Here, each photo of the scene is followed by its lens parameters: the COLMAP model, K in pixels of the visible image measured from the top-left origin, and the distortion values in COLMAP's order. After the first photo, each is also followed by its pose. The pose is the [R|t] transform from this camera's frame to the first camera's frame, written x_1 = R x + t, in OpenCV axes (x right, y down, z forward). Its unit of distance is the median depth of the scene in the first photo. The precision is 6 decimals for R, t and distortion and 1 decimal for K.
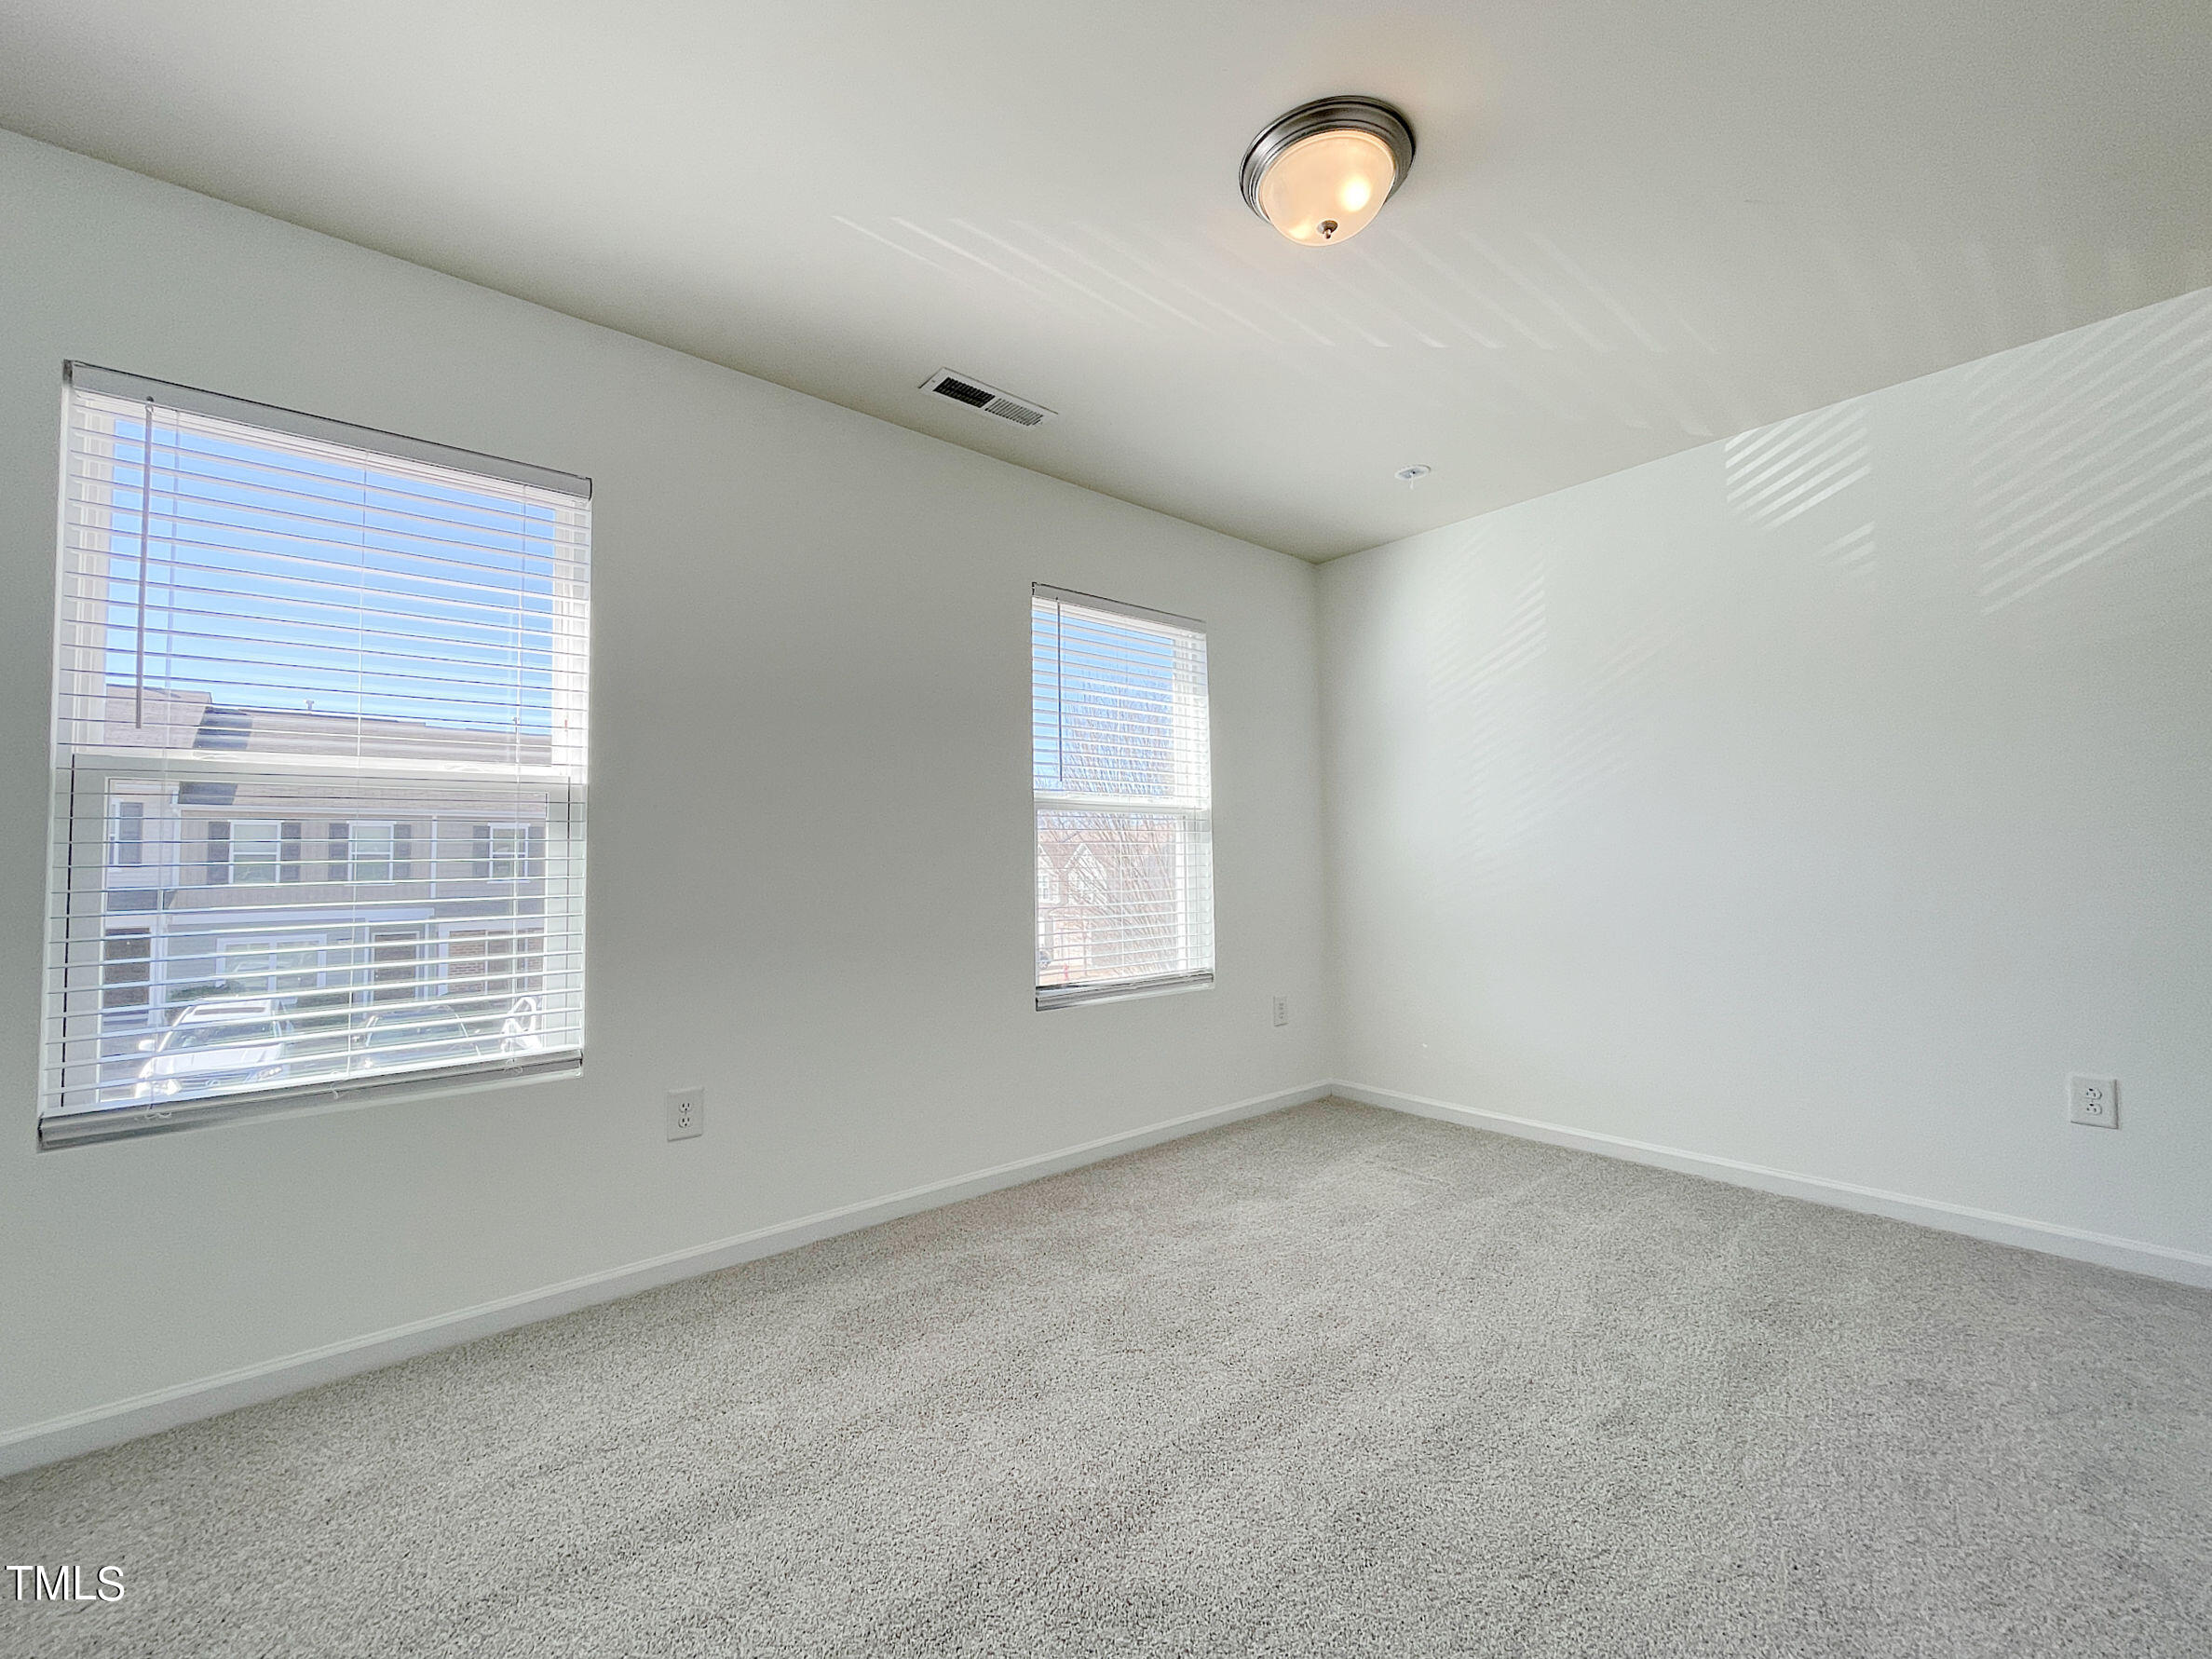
lens RADIAL K [[906.5, 0, 1106.0], [0, 906.5, 829.5], [0, 0, 1]] dist [0.001653, 0.000320]
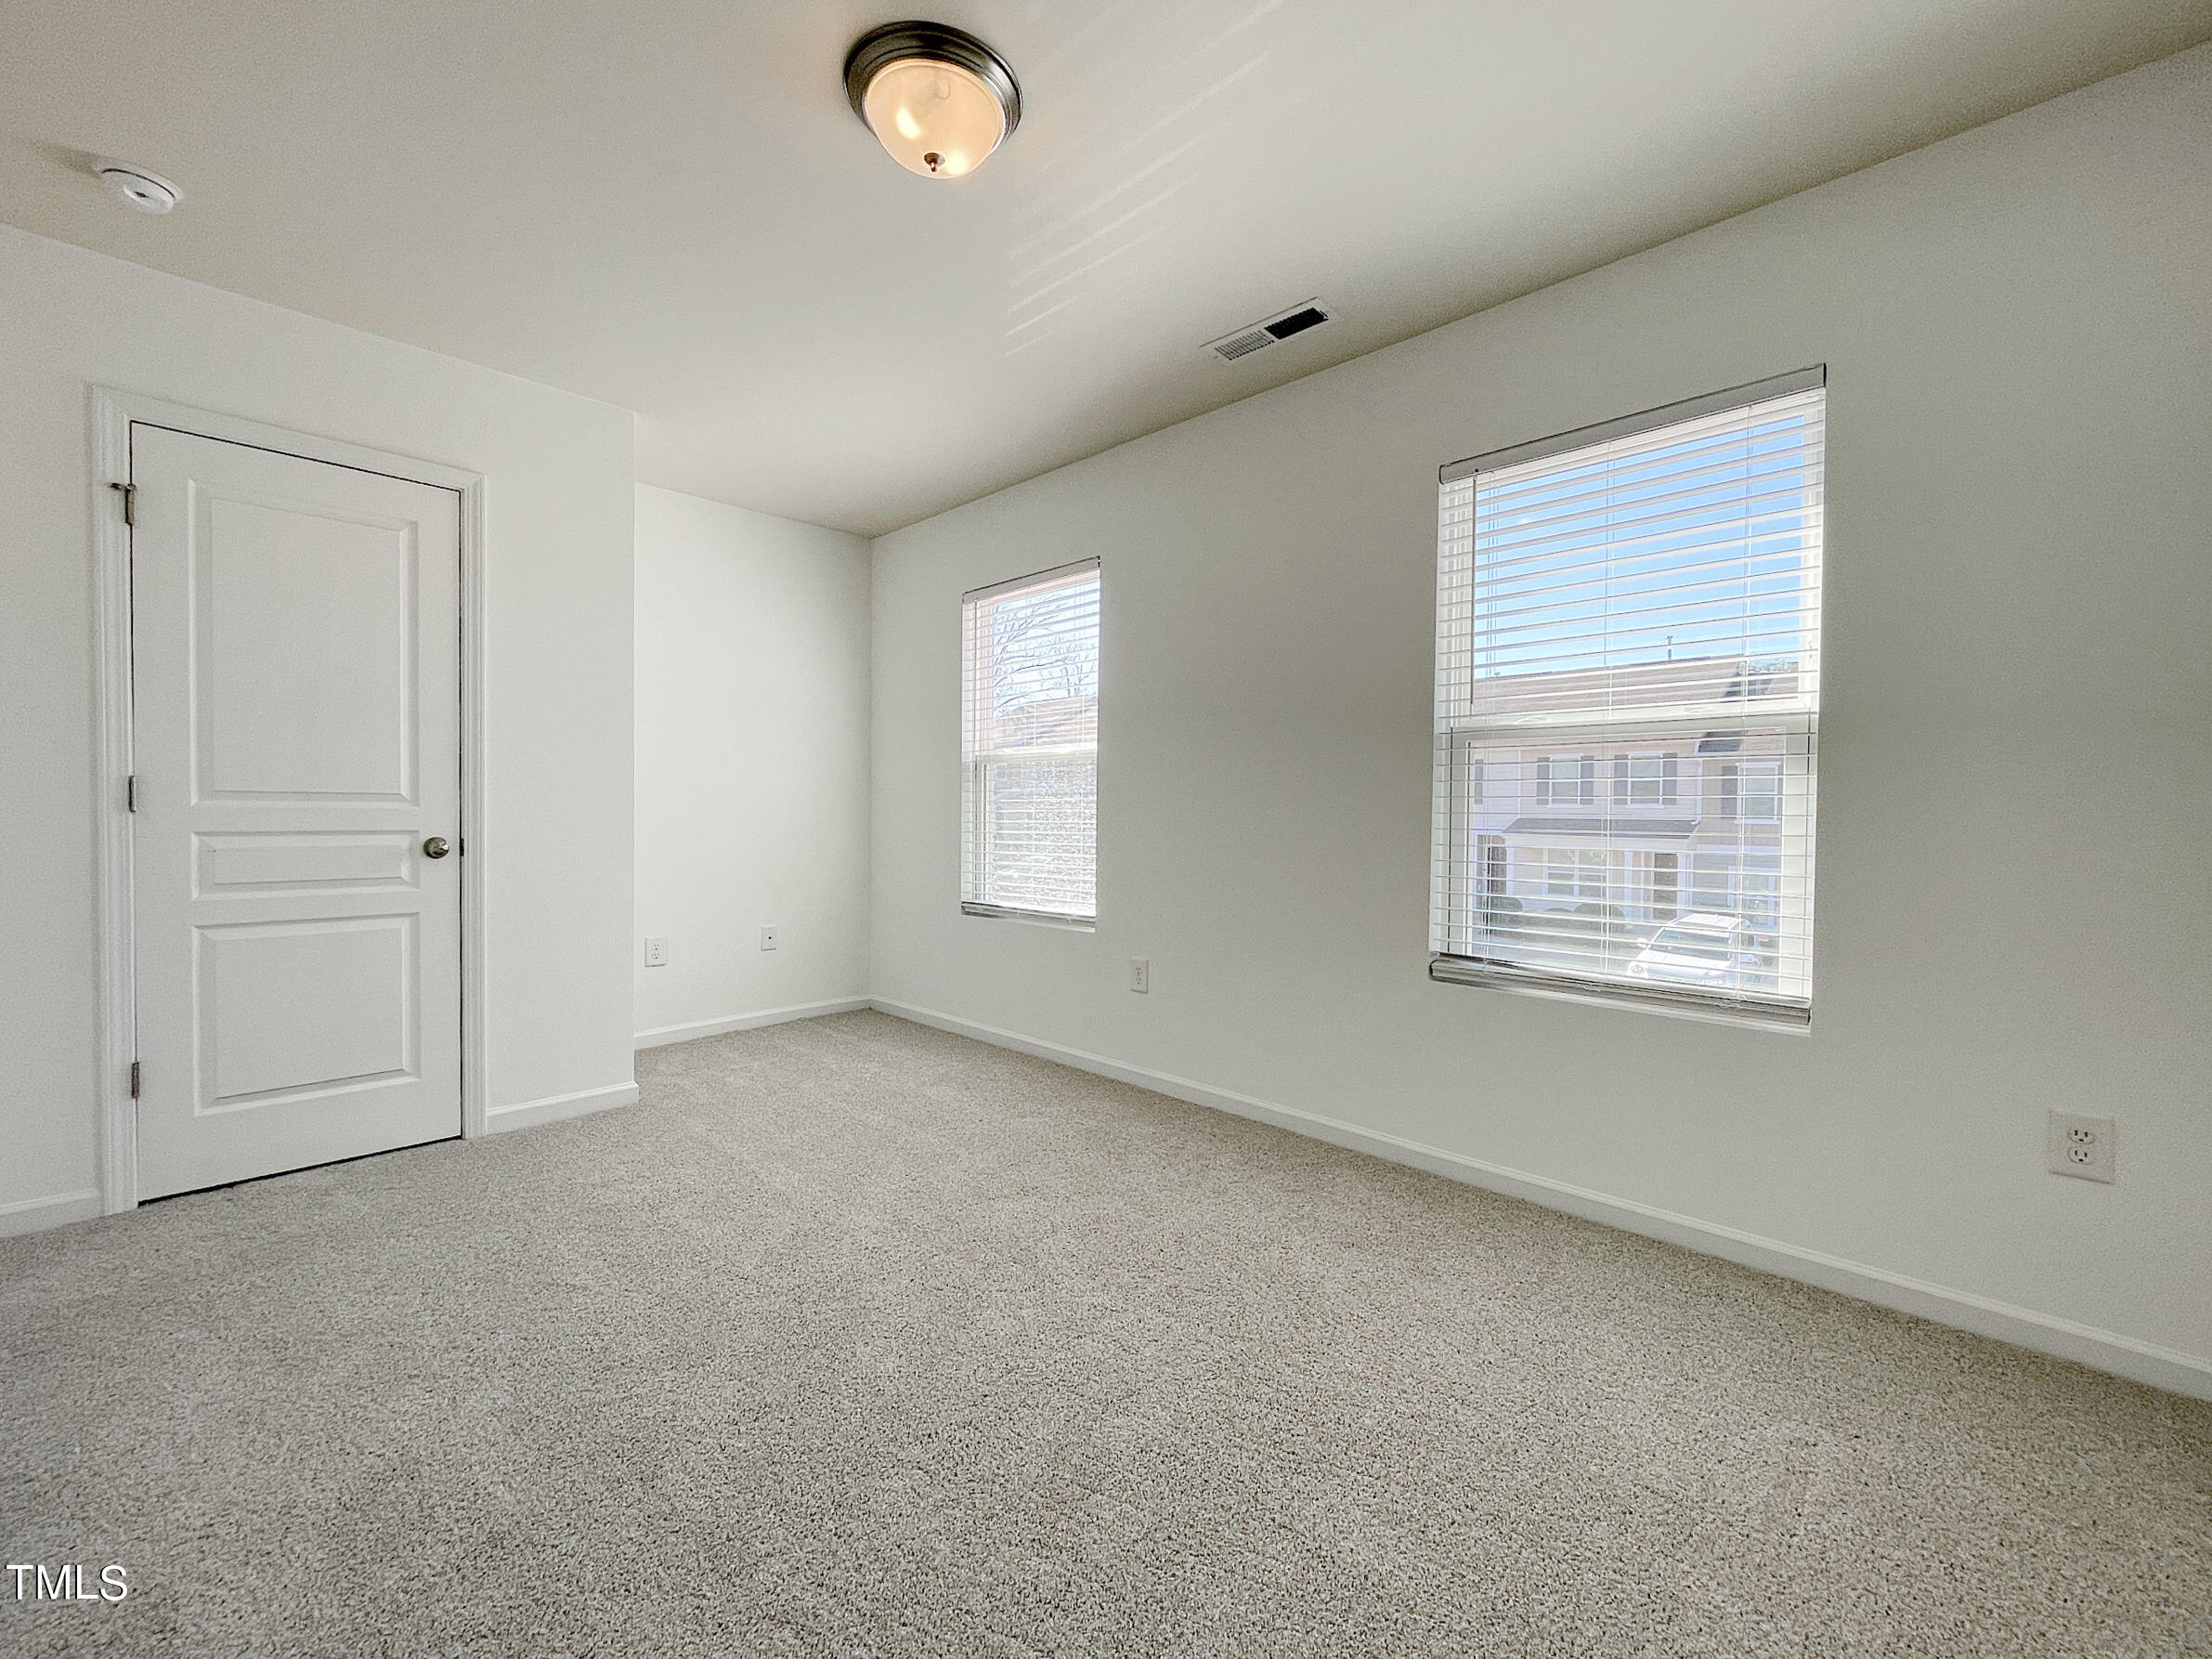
lens RADIAL K [[890.1, 0, 1104.7], [0, 890.1, 825.7], [0, 0, 1]] dist [-0.003354, -0.000274]
pose [[0.115796, 0.038308, -0.992534, 0.608225], [0.033099, 0.998552, 0.042402, 0.008093], [0.992721, -0.037762, 0.114360, 0.512674]]
